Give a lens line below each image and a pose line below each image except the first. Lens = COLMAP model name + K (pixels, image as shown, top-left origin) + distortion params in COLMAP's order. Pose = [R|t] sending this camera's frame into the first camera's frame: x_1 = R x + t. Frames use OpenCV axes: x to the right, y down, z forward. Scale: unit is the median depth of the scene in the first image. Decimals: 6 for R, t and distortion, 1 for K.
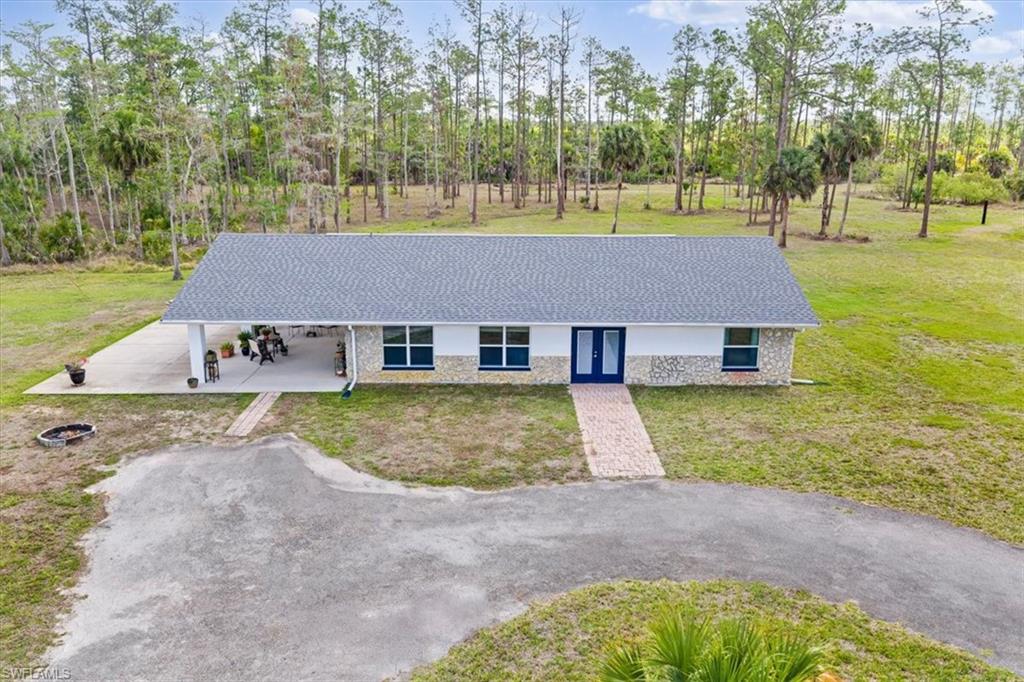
lens RADIAL K [[813.6, 0, 512.0], [0, 813.6, 341.0], [0, 0, 1]] dist [0.000917, -0.004491]
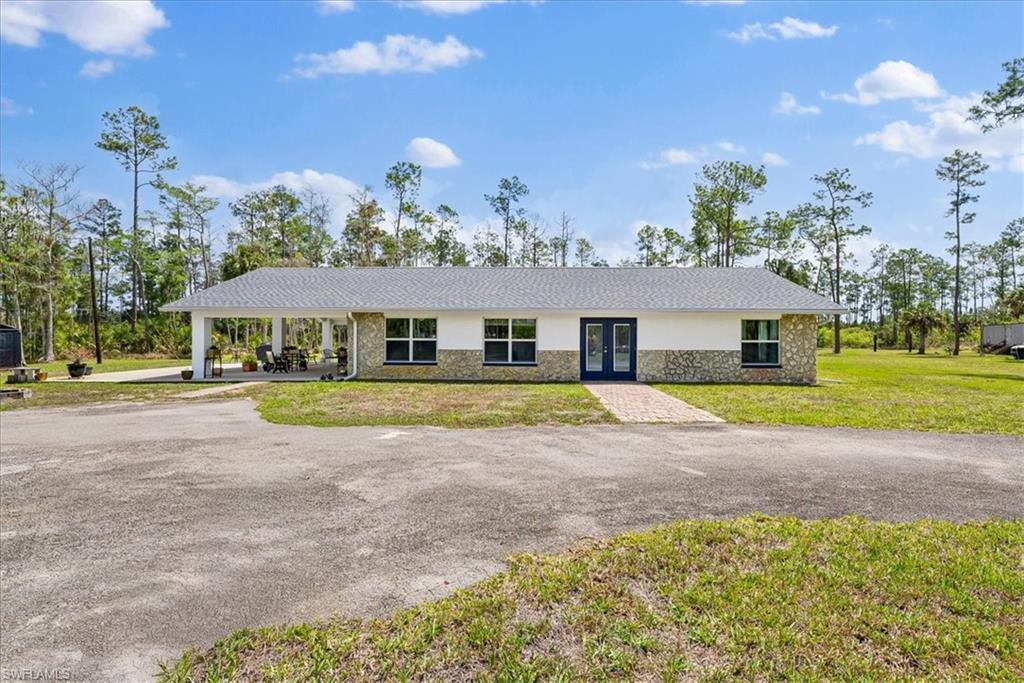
lens RADIAL K [[516.9, 0, 507.6], [0, 516.9, 337.4], [0, 0, 1]] dist [-0.001080, -0.000967]
pose [[0.998825, -0.004291, -0.048264, 0.017178], [-0.007540, 0.970172, -0.242300, 0.150760], [0.047864, 0.242379, 0.969000, 0.404212]]
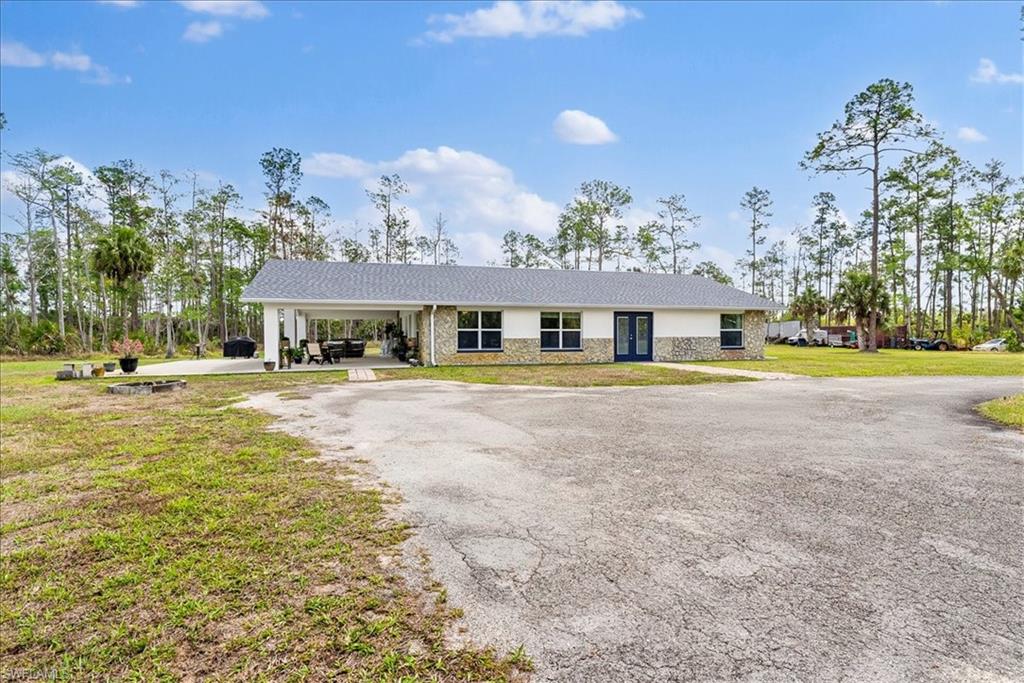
lens RADIAL K [[516.9, 0, 507.6], [0, 516.9, 337.4], [0, 0, 1]] dist [-0.001080, -0.000967]
pose [[0.959585, -0.012991, 0.281119, -0.286270], [0.080051, 0.970268, -0.228412, 0.176505], [-0.269794, 0.241685, 0.932094, 0.340774]]
